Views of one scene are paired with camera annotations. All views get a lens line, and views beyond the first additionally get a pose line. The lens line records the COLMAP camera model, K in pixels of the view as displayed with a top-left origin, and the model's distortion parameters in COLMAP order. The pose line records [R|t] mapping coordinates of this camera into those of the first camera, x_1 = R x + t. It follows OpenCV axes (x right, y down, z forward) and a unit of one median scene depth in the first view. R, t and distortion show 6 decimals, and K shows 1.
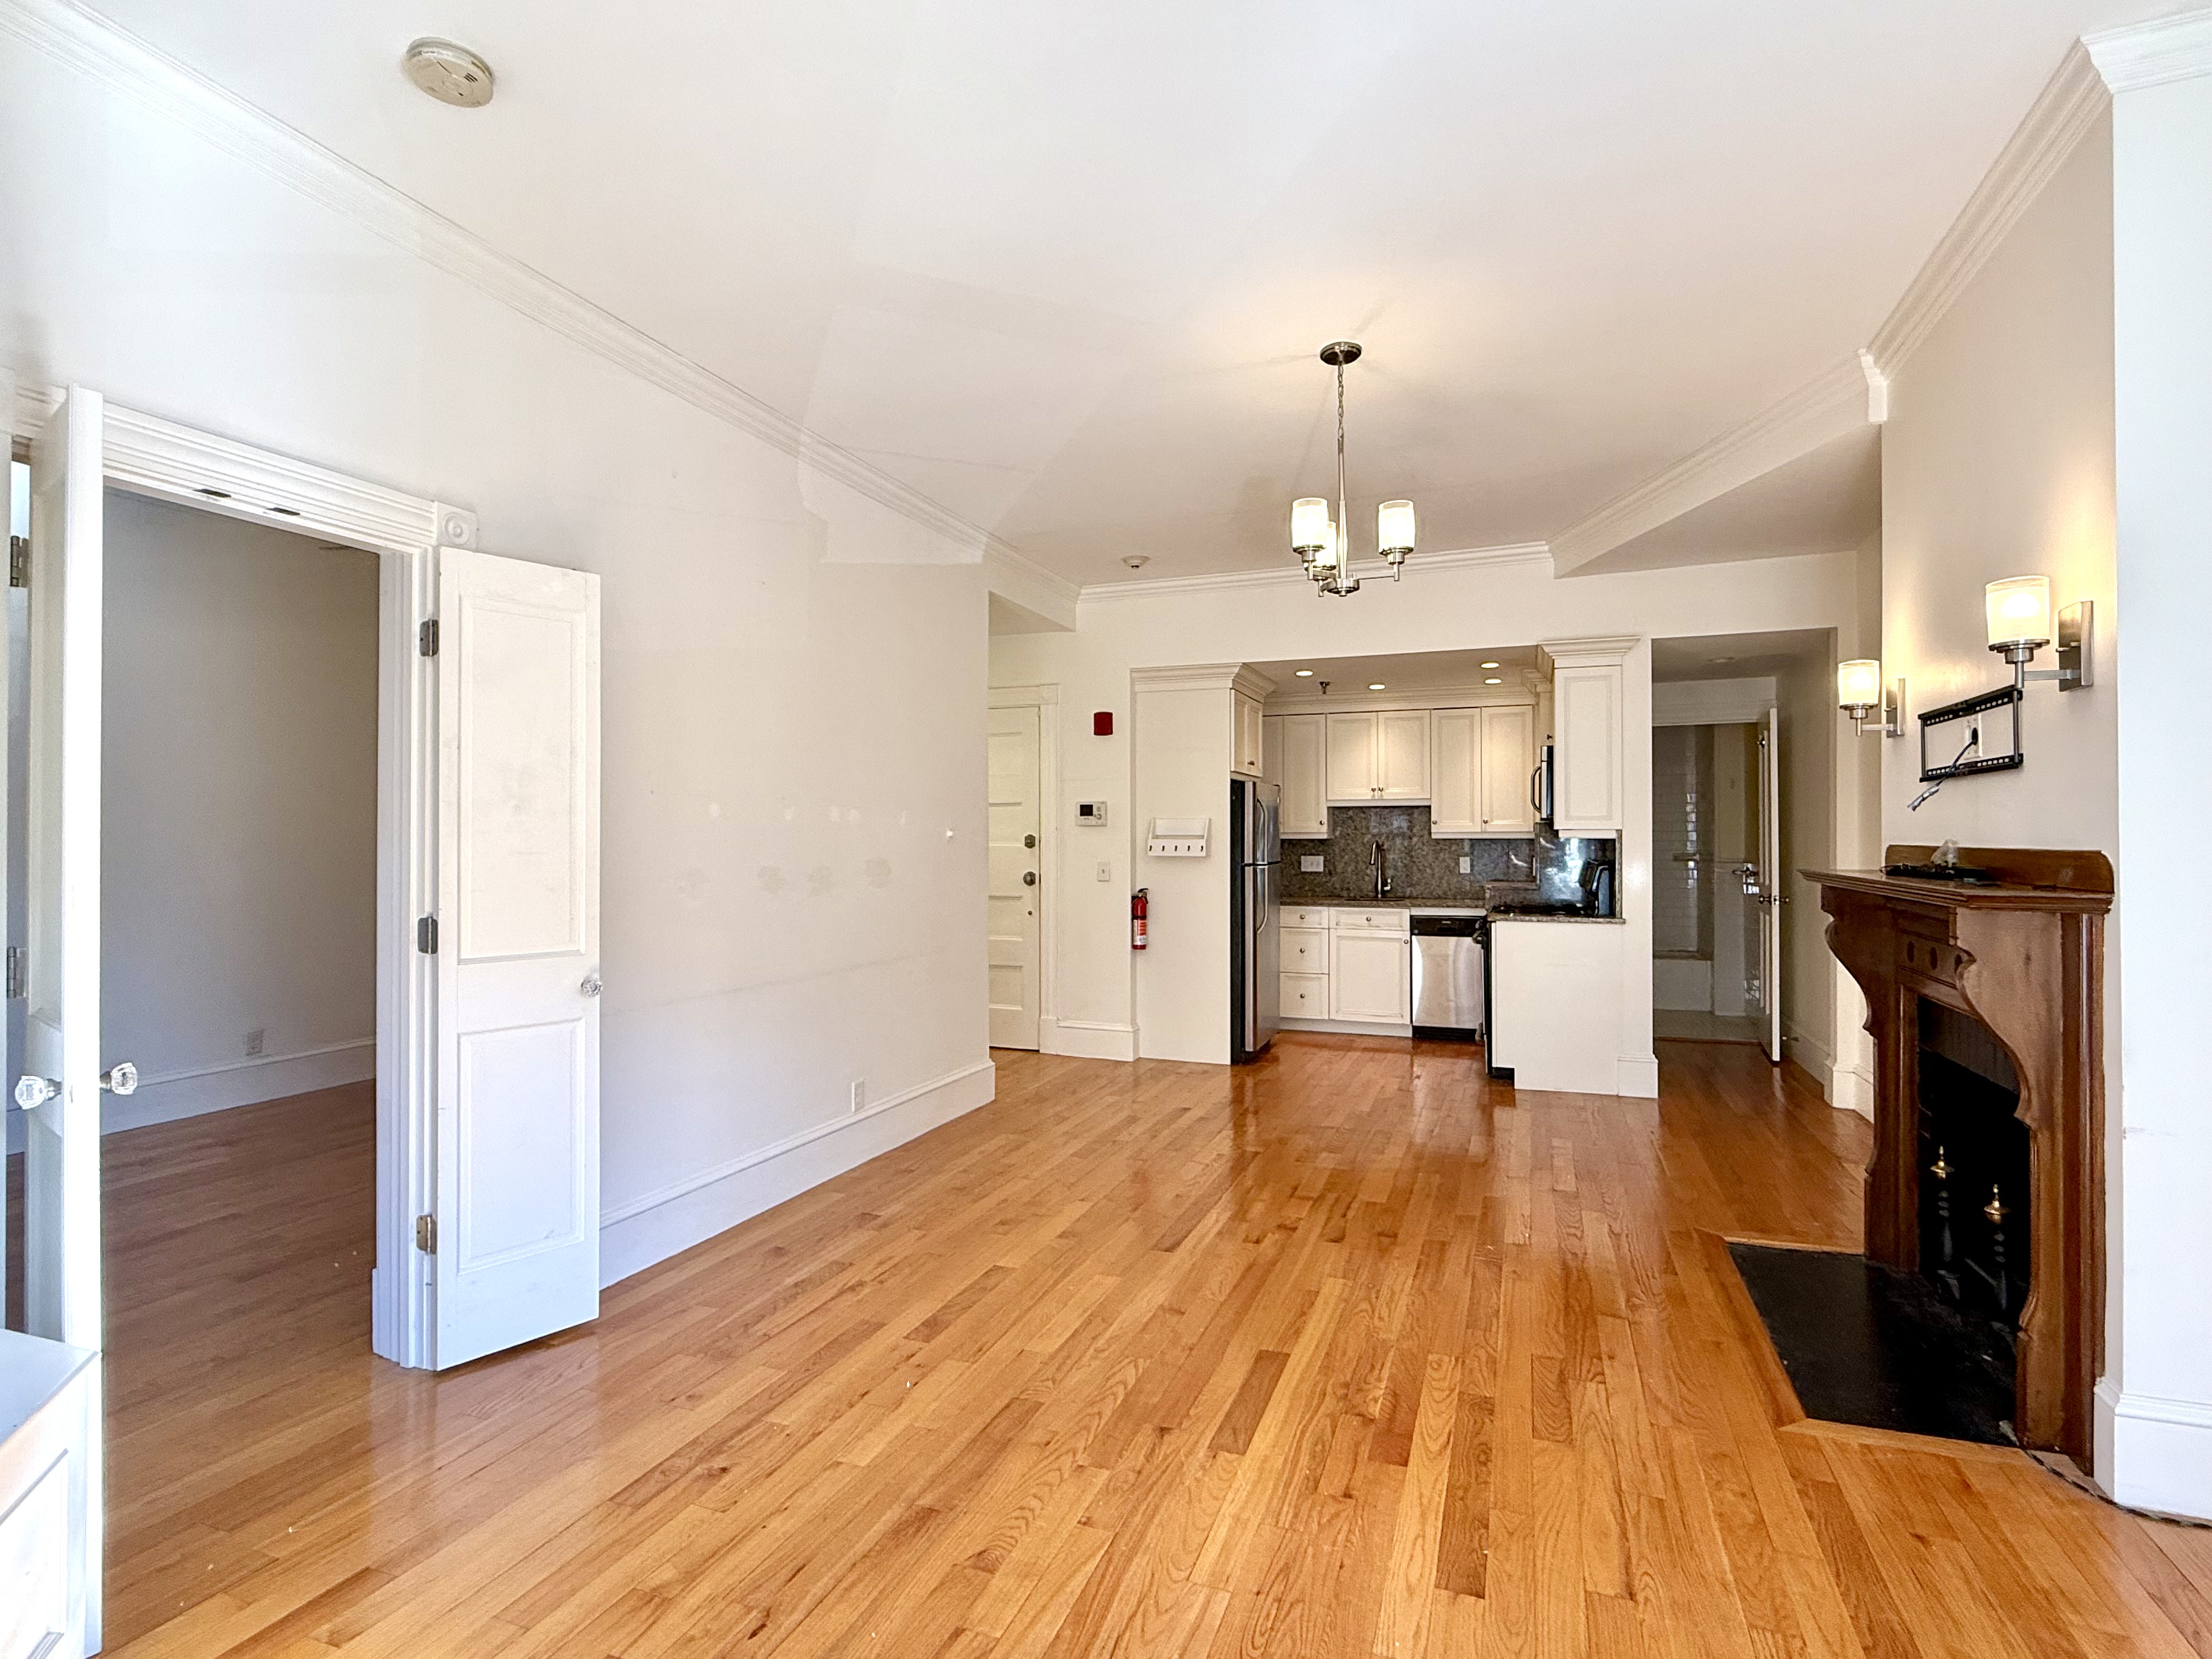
lens RADIAL K [[1106.2, 0, 1109.9], [0, 1106.2, 825.2], [0, 0, 1]] dist [0.000506, -0.000206]
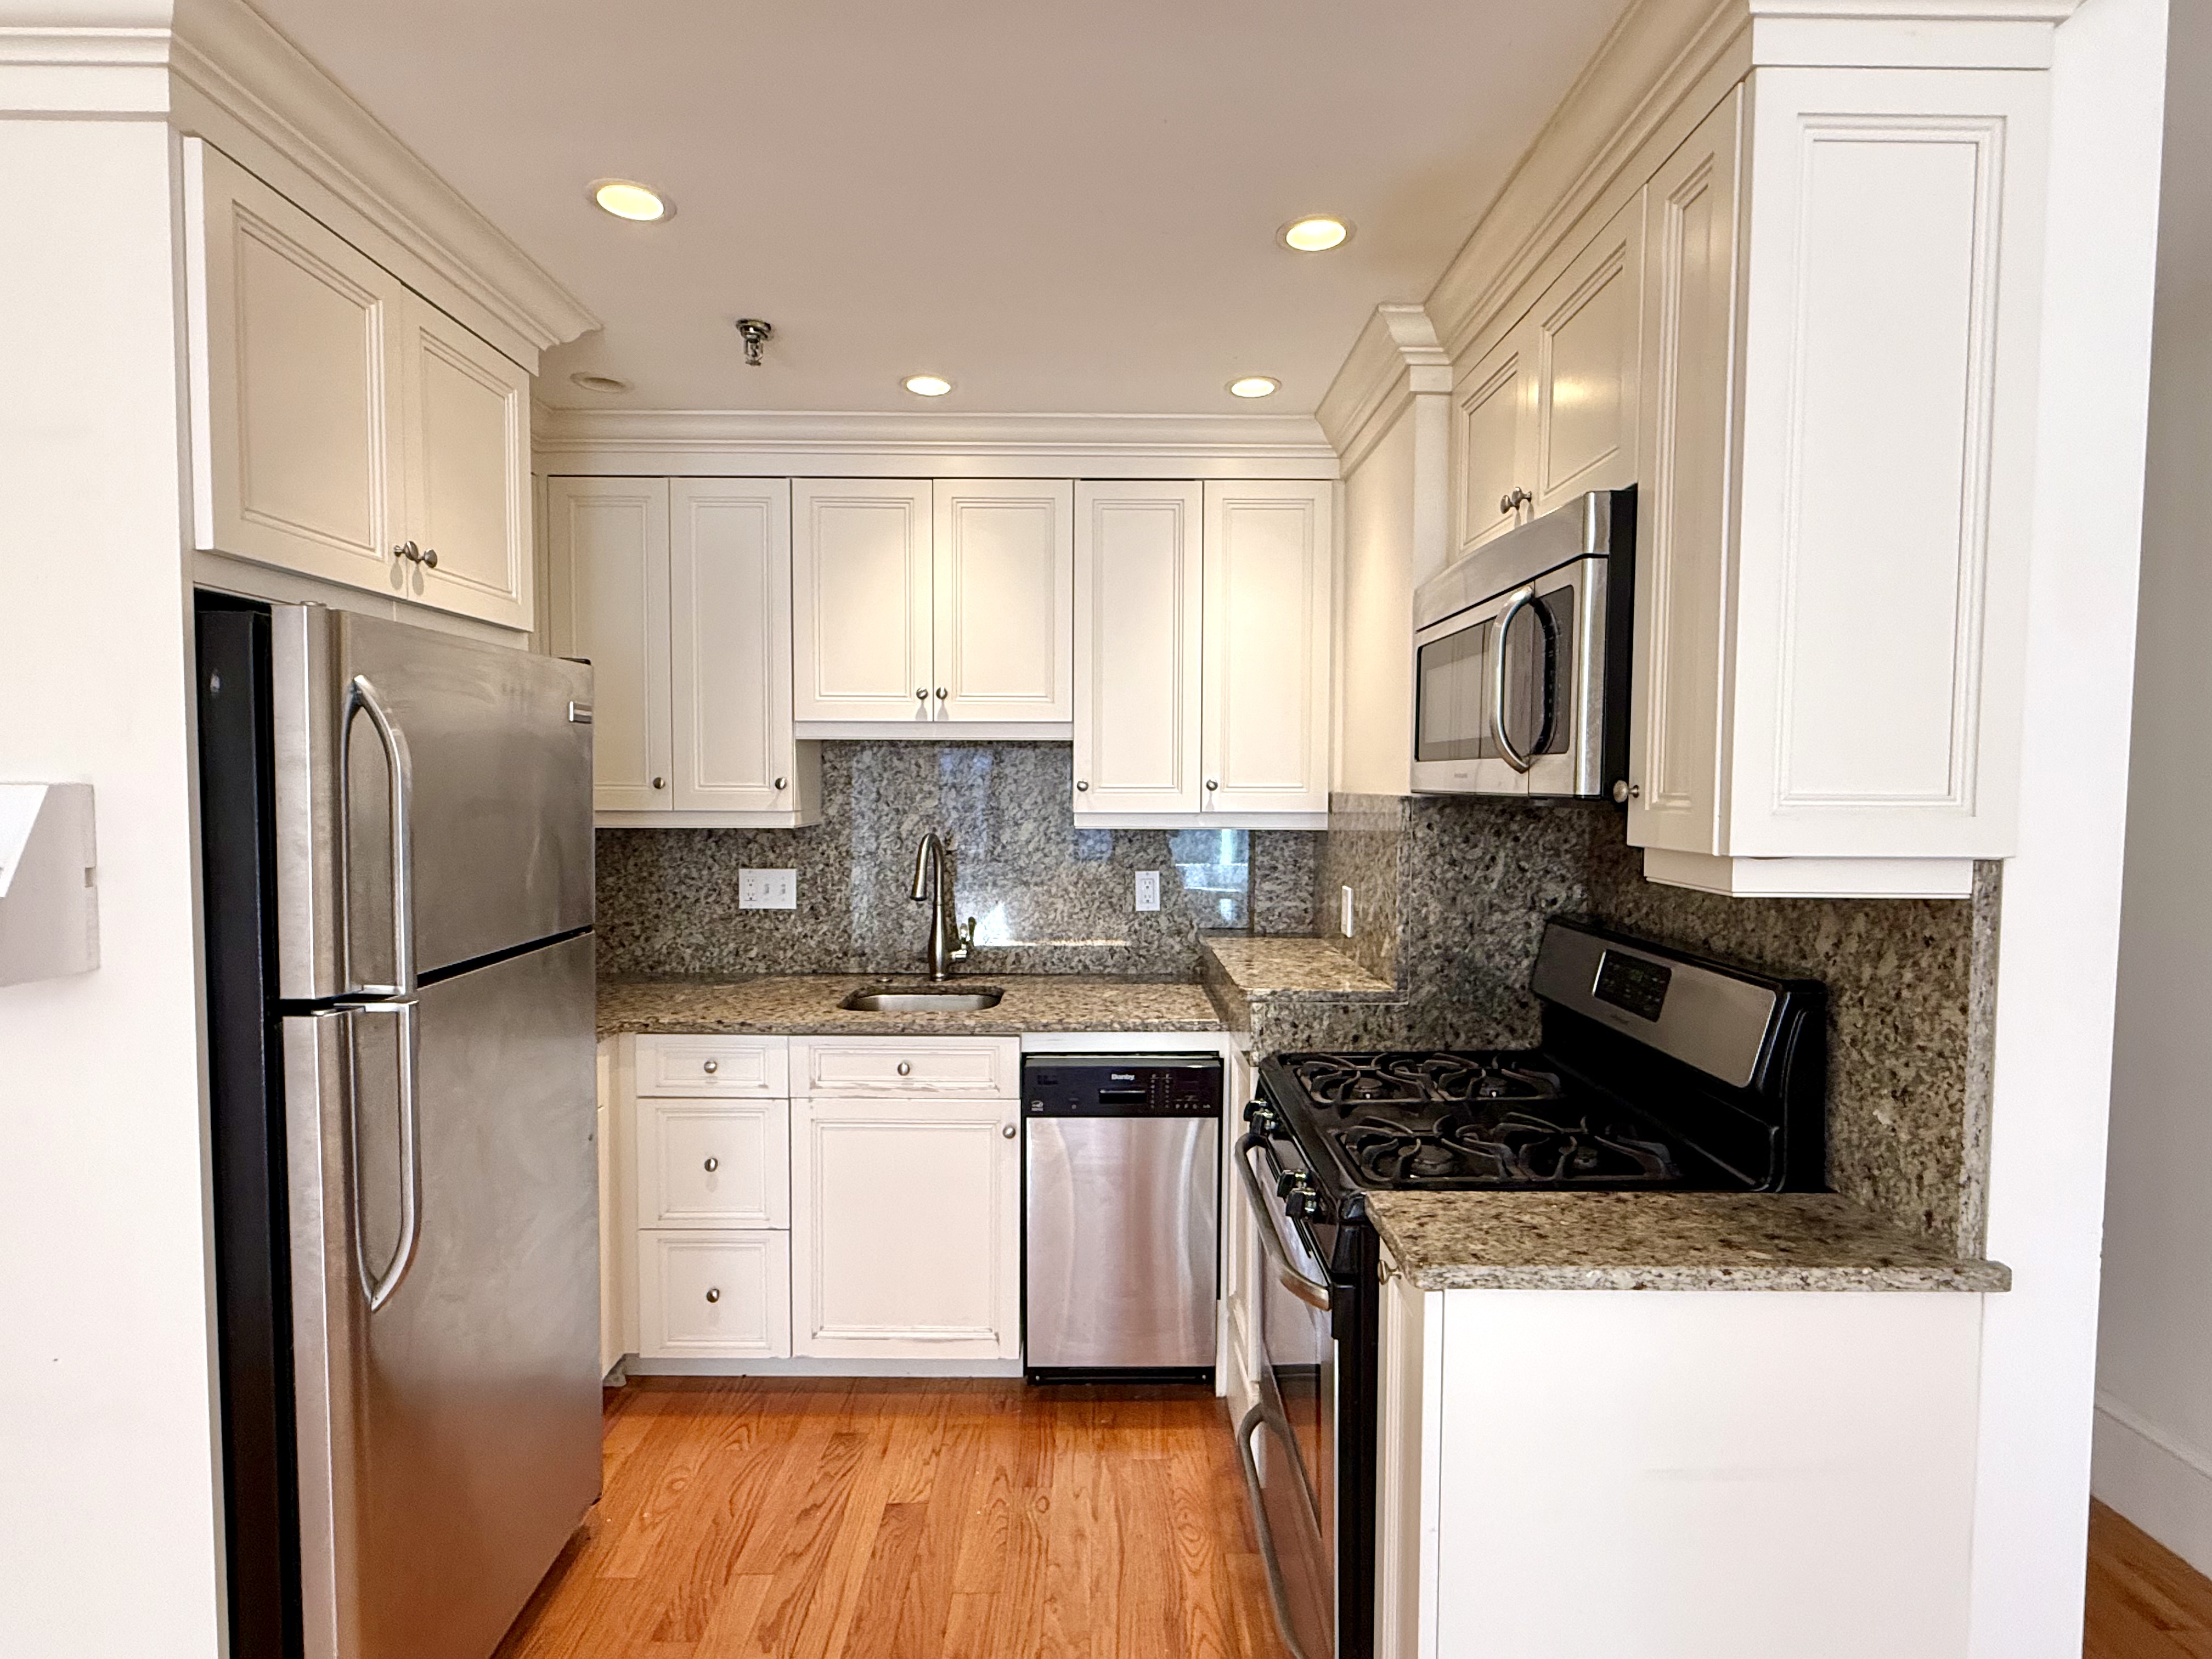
lens RADIAL K [[1105.7, 0, 1107.1], [0, 1105.7, 829.6], [0, 0, 1]] dist [-0.000275, 0.000289]
pose [[0.932255, -0.011768, 0.361610, 0.368436], [-0.009730, 0.998294, 0.057571, -0.020936], [-0.361671, -0.057189, 0.930550, 1.438887]]
